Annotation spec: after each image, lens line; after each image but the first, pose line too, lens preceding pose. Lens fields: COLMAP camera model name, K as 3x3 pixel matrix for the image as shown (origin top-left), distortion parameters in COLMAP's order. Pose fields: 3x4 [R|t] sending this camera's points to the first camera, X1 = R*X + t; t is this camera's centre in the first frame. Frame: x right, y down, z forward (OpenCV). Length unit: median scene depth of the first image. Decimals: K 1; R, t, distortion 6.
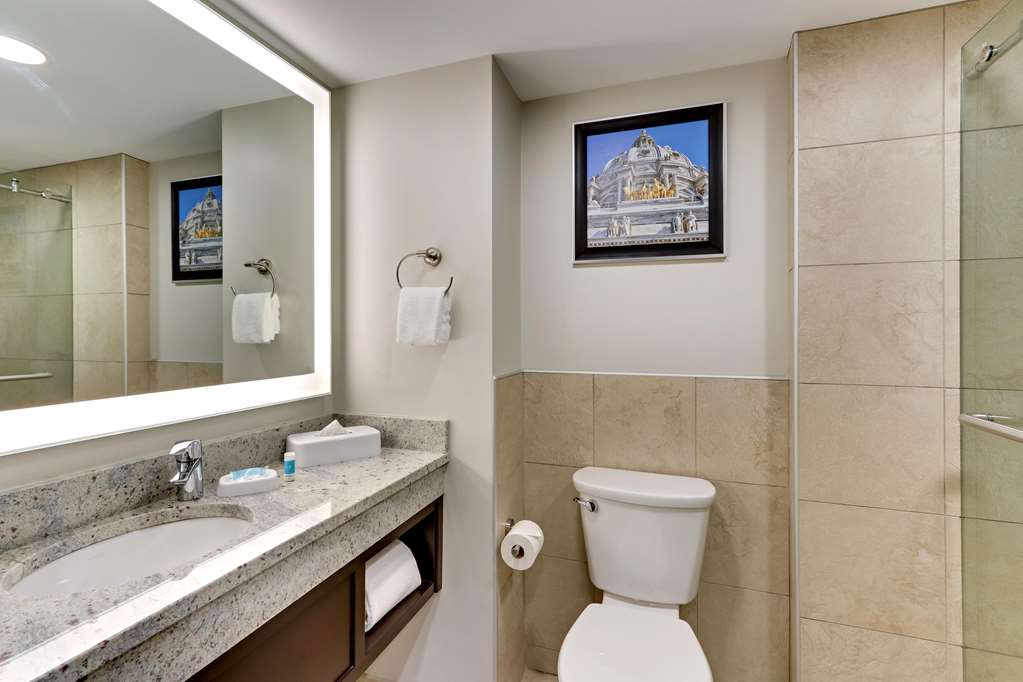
lens RADIAL K [[472.3, 0, 509.6], [0, 472.3, 331.1], [0, 0, 1]] dist [0.000825, 0.000964]
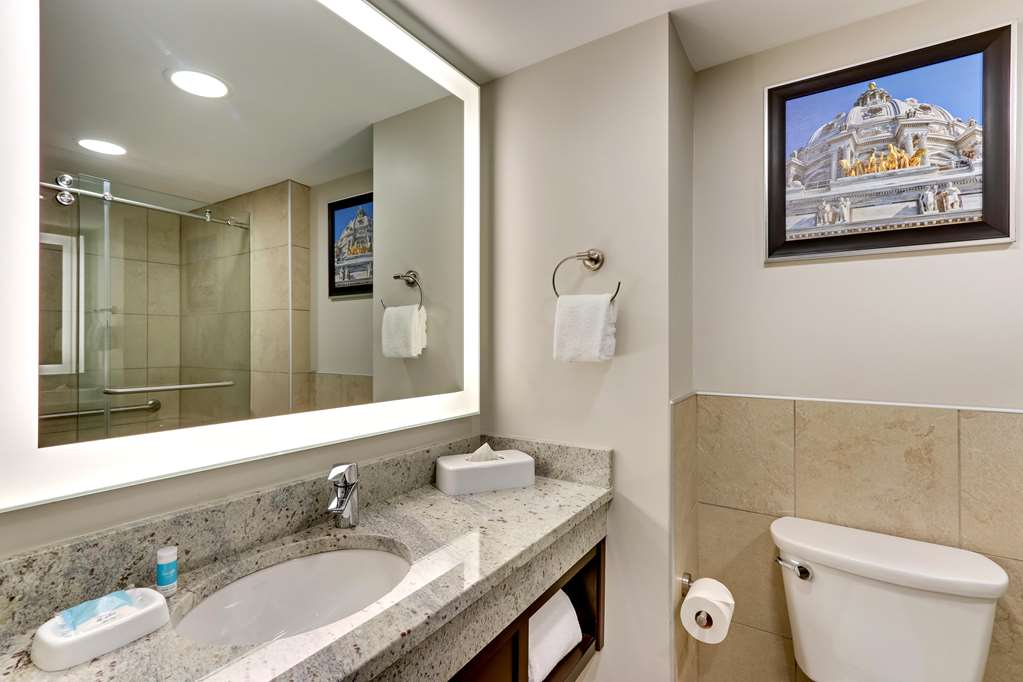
lens RADIAL K [[469.5, 0, 511.5], [0, 469.5, 341.0], [0, 0, 1]] dist [0.000693, 0.000412]
pose [[0.969968, -0.000070, -0.243233, -0.097918], [-0.001545, 0.999978, -0.006448, -0.002425], [0.243228, 0.006630, 0.969947, 0.129274]]
